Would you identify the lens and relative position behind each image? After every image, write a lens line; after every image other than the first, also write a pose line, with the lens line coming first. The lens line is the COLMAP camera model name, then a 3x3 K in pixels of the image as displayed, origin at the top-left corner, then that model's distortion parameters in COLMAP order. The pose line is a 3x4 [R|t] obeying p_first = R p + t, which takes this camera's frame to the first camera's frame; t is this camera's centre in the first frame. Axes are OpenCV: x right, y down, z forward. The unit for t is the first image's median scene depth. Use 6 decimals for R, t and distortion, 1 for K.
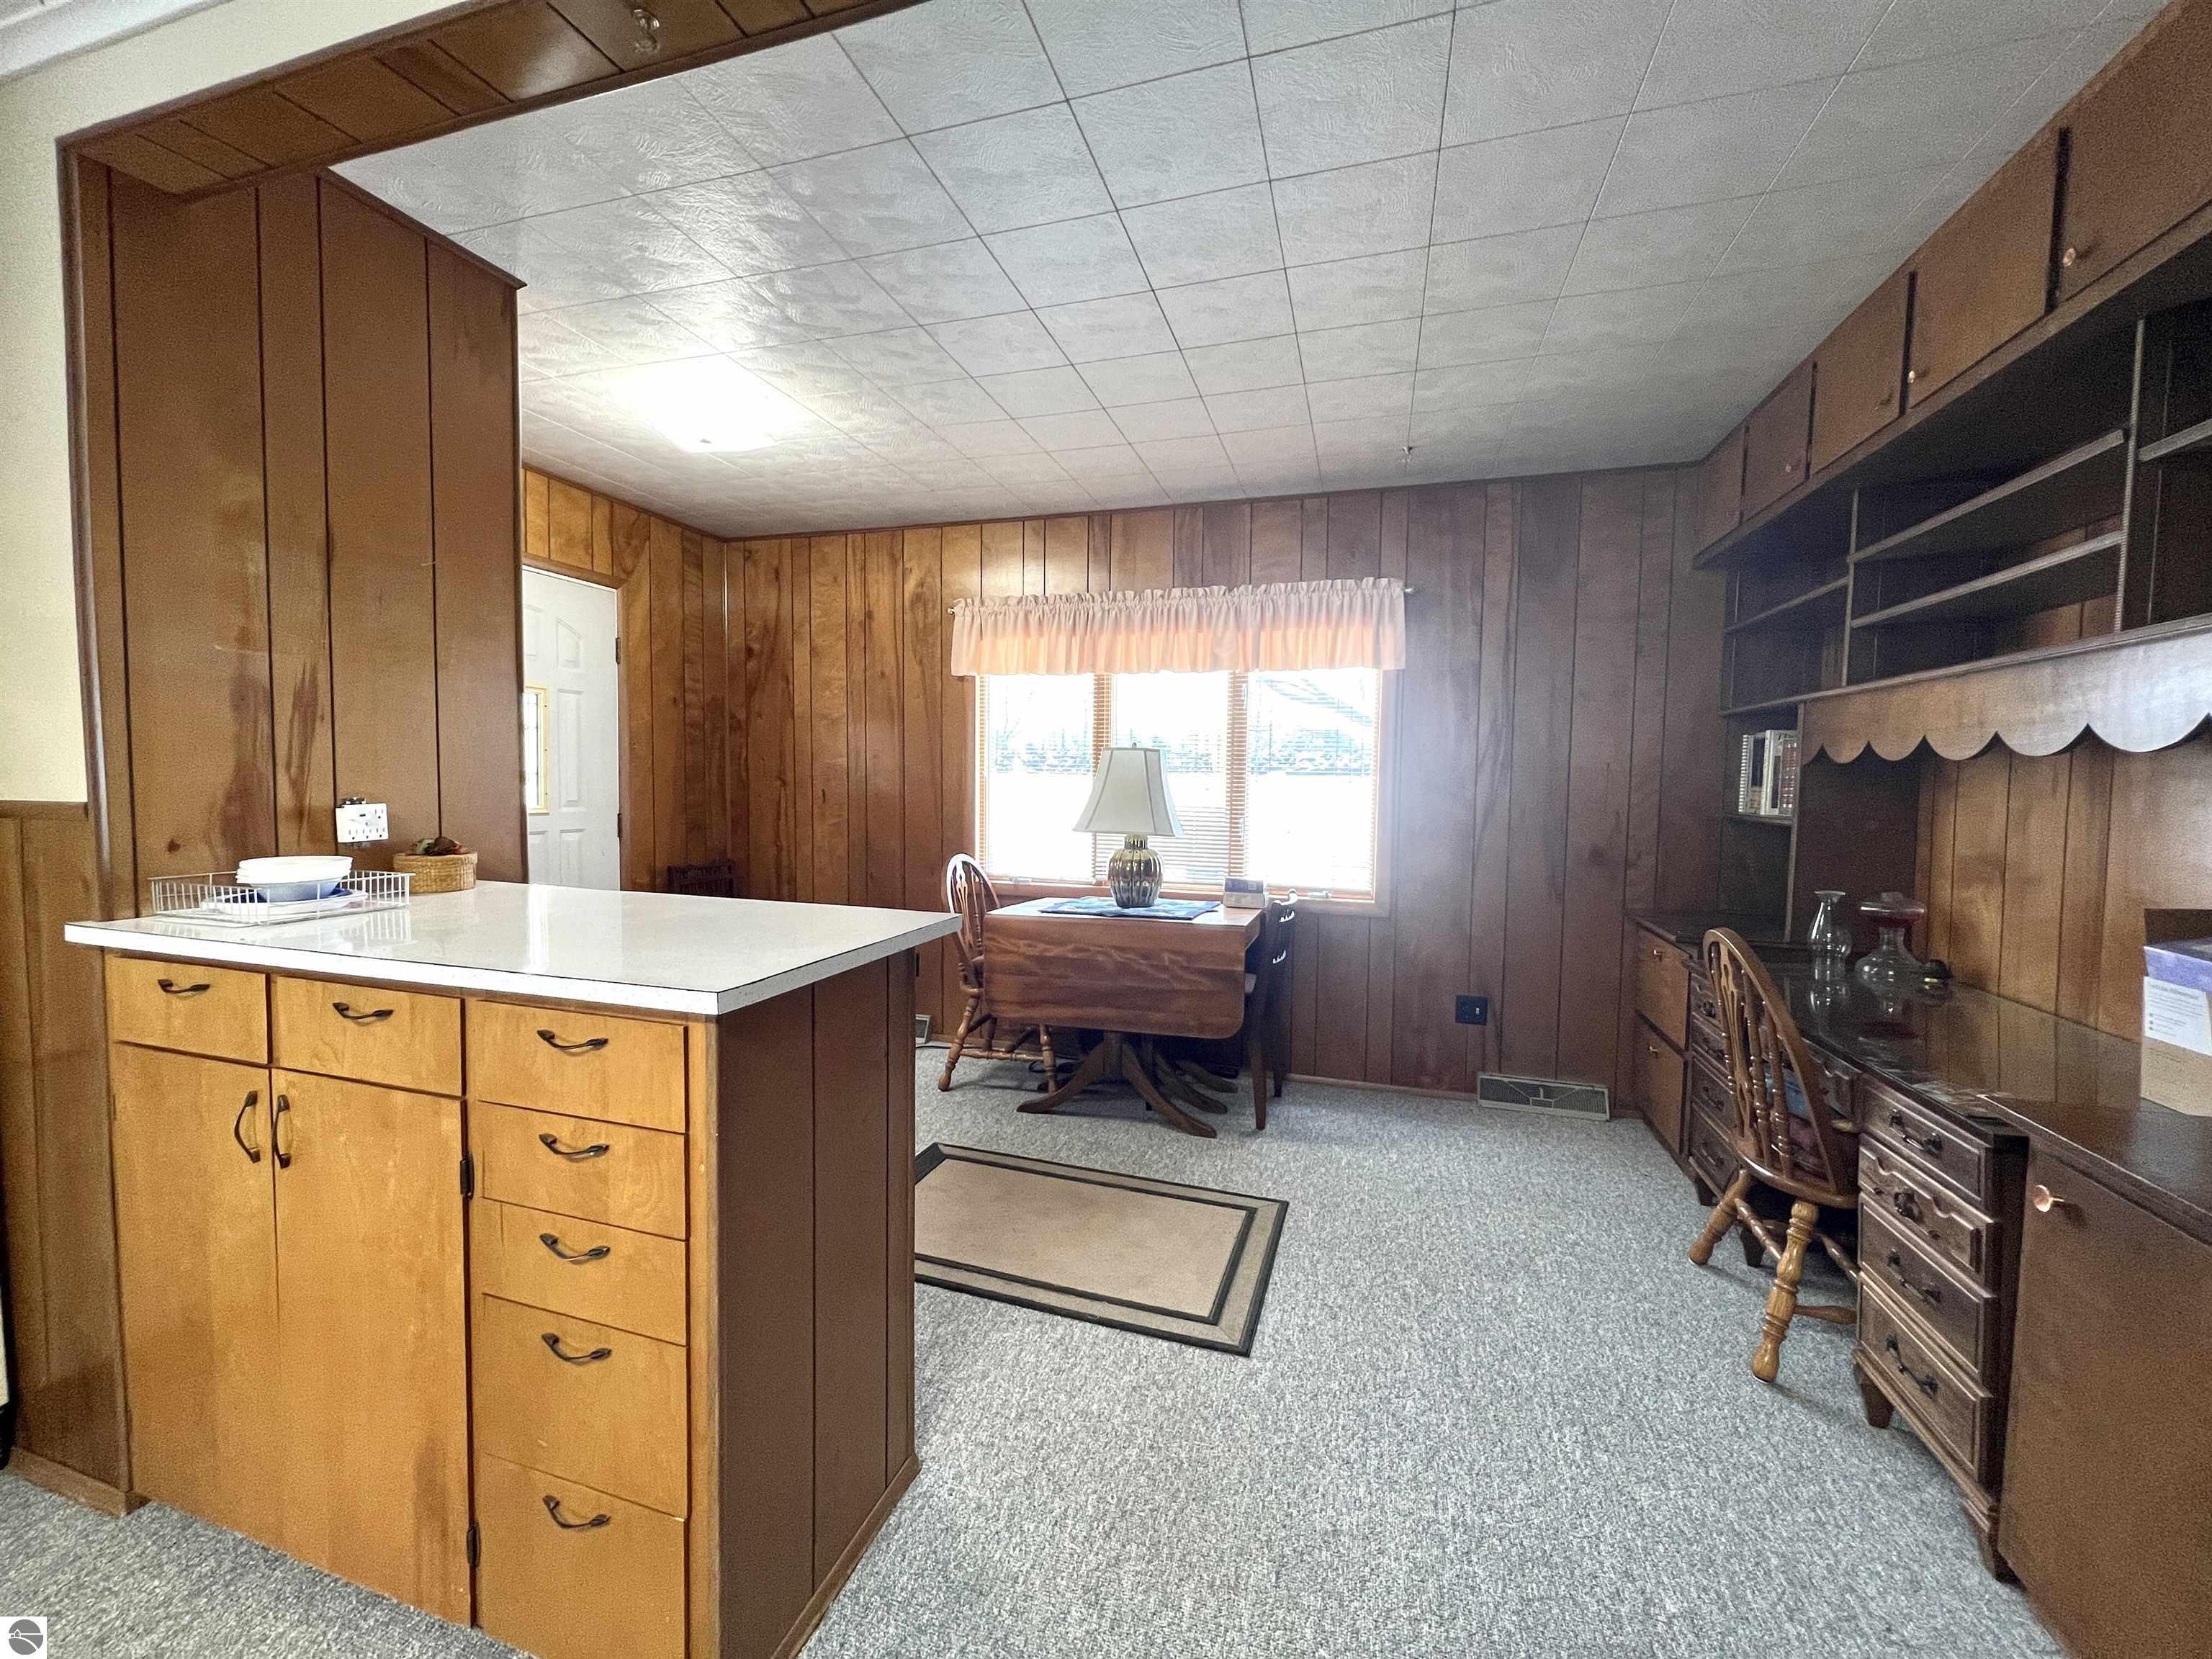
lens RADIAL K [[878.4, 0, 1105.5], [0, 878.4, 827.7], [0, 0, 1]] dist [0.002704, 0.000021]
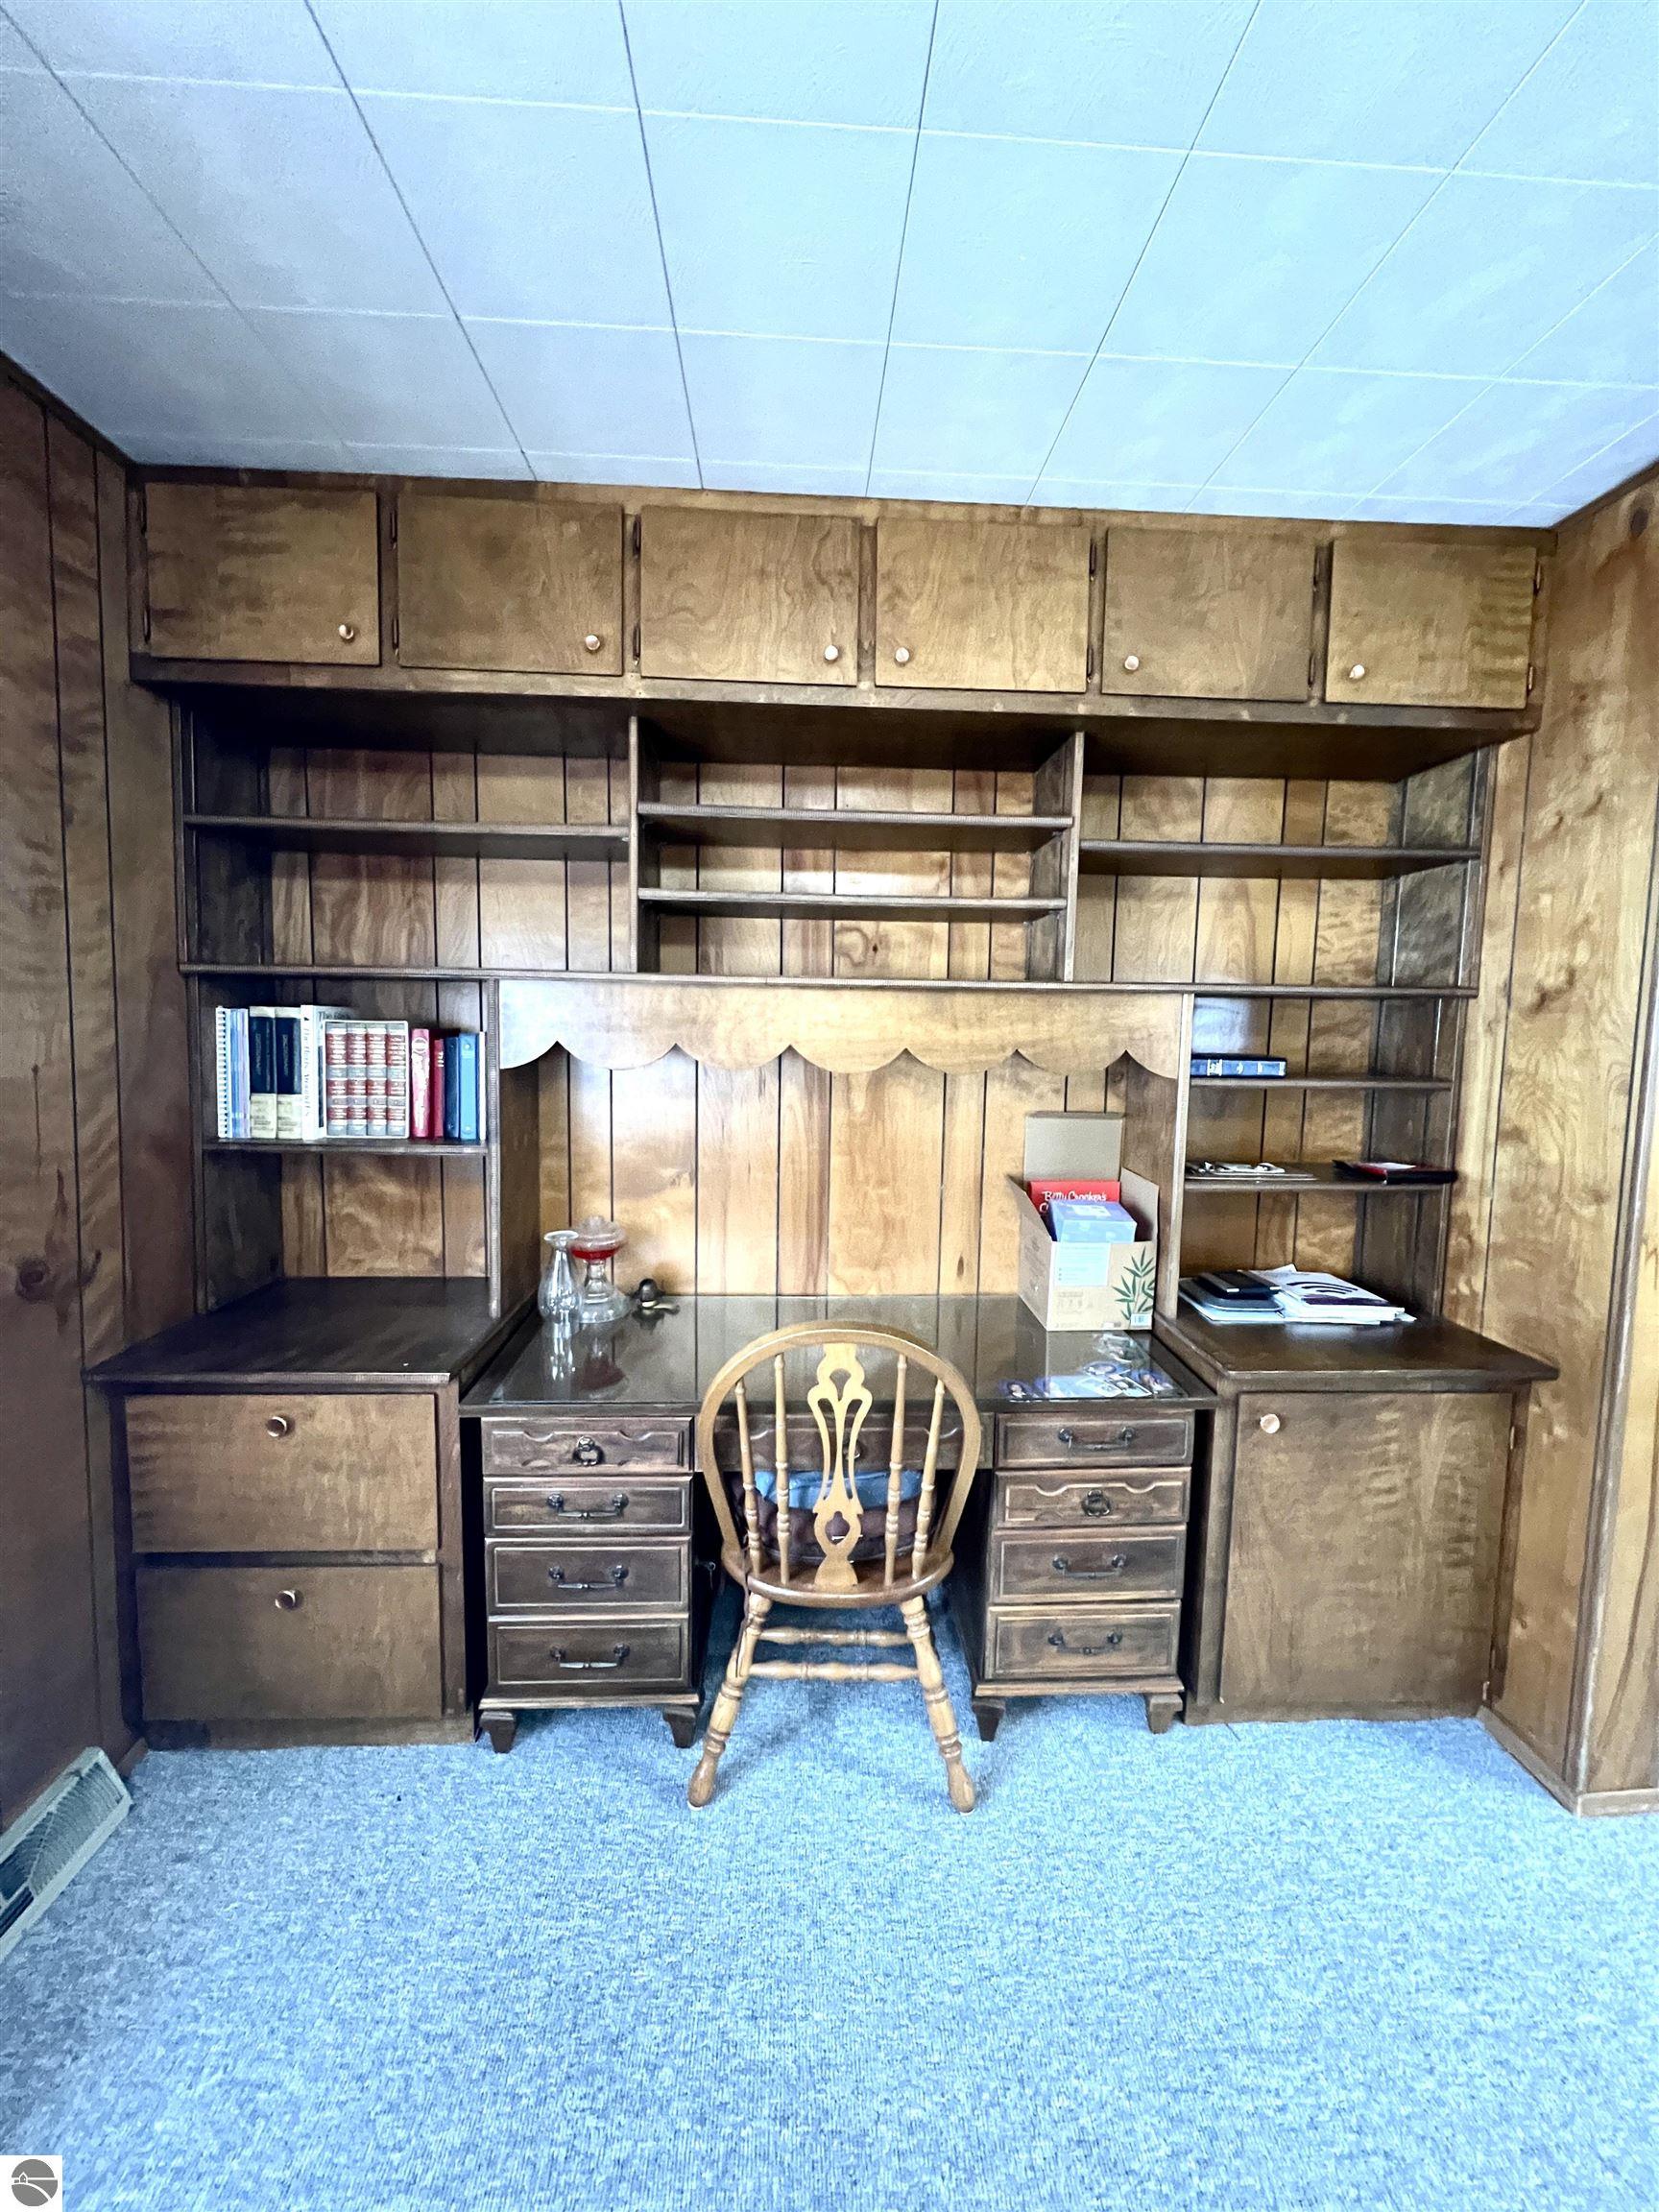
lens RADIAL K [[886.0, 0, 832.7], [0, 886.0, 1090.5], [0, 0, 1]] dist [-0.001107, 0.000595]
pose [[-0.347920, -0.093975, 0.932803, 0.021928], [0.027212, 0.993532, 0.110243, -0.092767], [-0.937129, 0.063740, -0.343112, 0.724438]]
